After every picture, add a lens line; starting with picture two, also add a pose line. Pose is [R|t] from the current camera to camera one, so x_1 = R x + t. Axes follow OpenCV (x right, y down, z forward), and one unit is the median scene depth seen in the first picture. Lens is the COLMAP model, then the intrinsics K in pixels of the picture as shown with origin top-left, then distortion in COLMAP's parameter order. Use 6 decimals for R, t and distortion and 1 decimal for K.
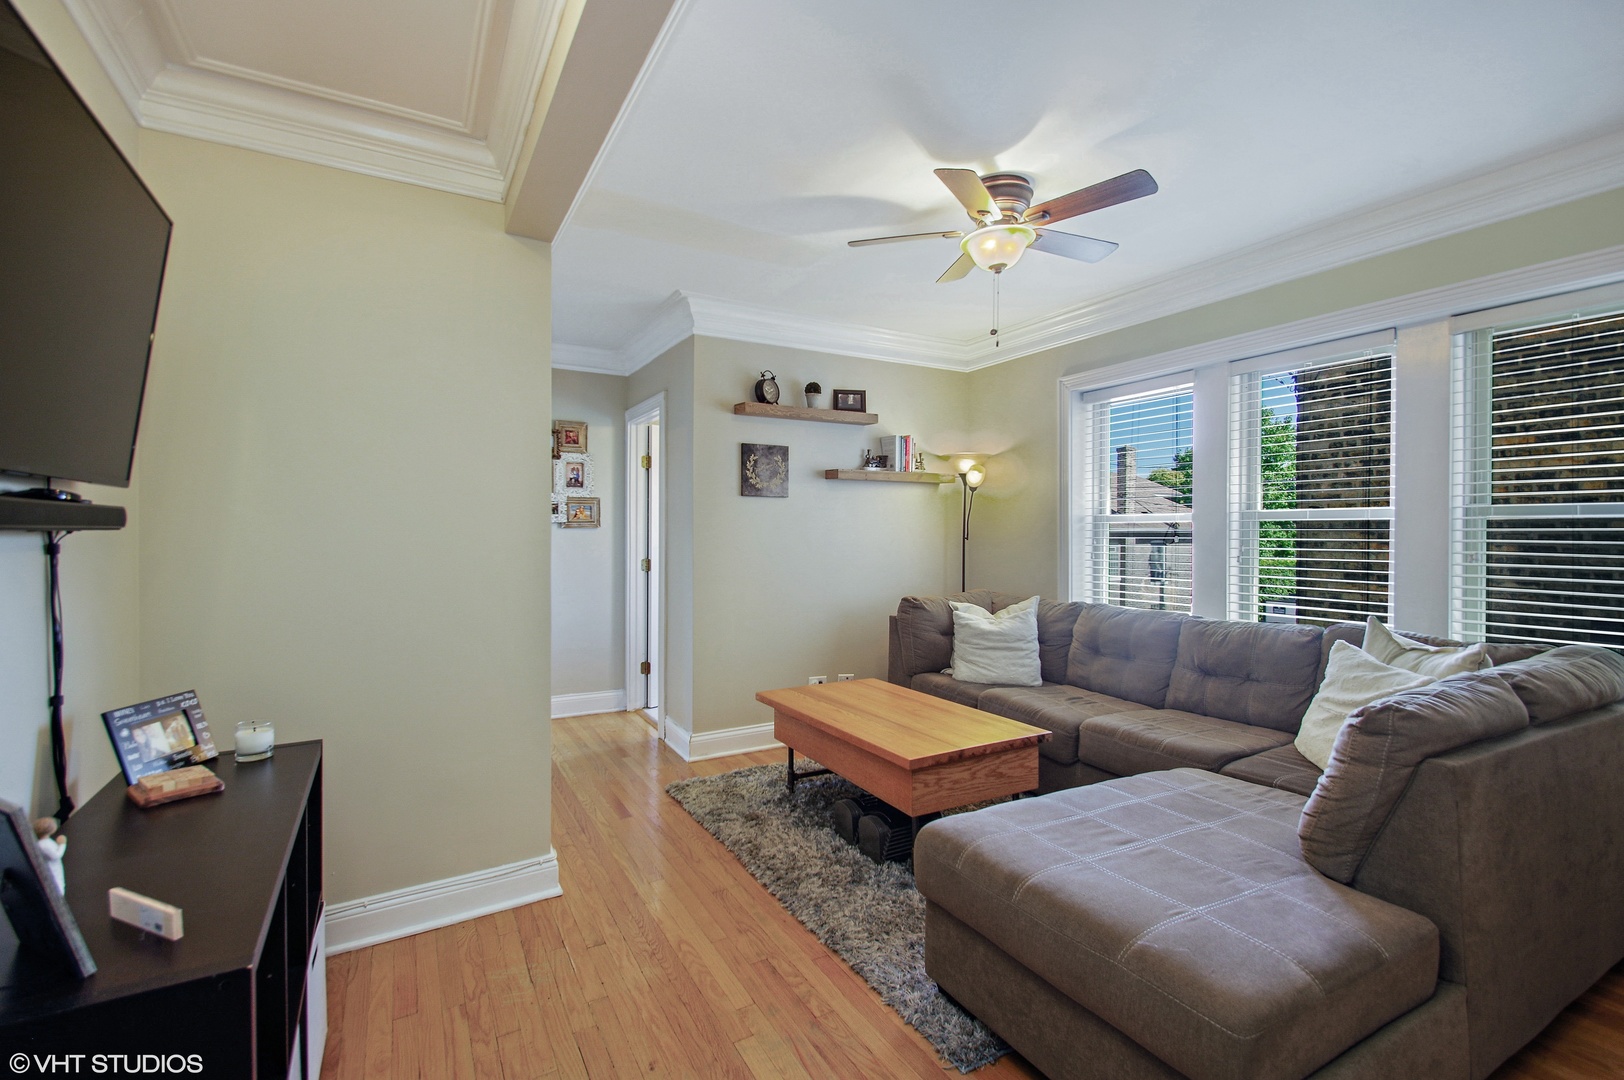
lens RADIAL K [[731.0, 0, 805.4], [0, 731.0, 535.8], [0, 0, 1]] dist [-0.000301, 0.000008]
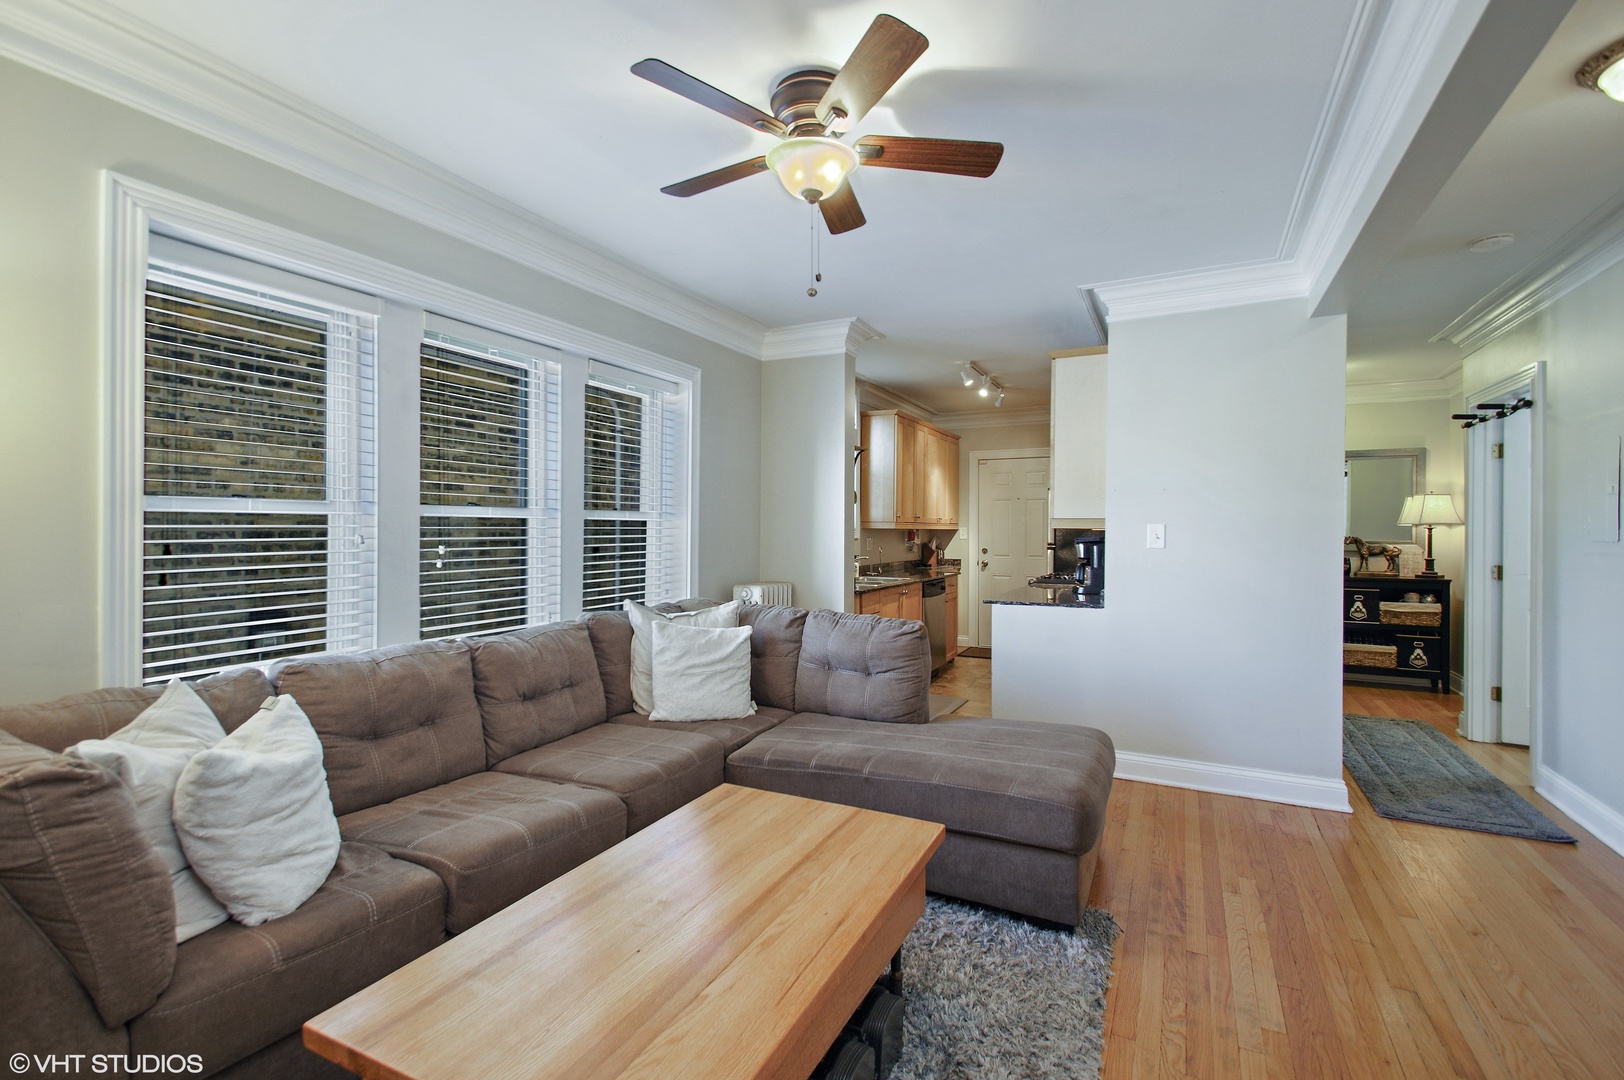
lens RADIAL K [[731.0, 0, 805.0], [0, 731.0, 532.0], [0, 0, 1]] dist [-0.000301, 0.000008]
pose [[-0.548696, -0.004677, 0.836009, -0.363868], [0.006537, 0.999930, 0.009884, -0.010903], [-0.835996, 0.010888, -0.548627, 1.333456]]
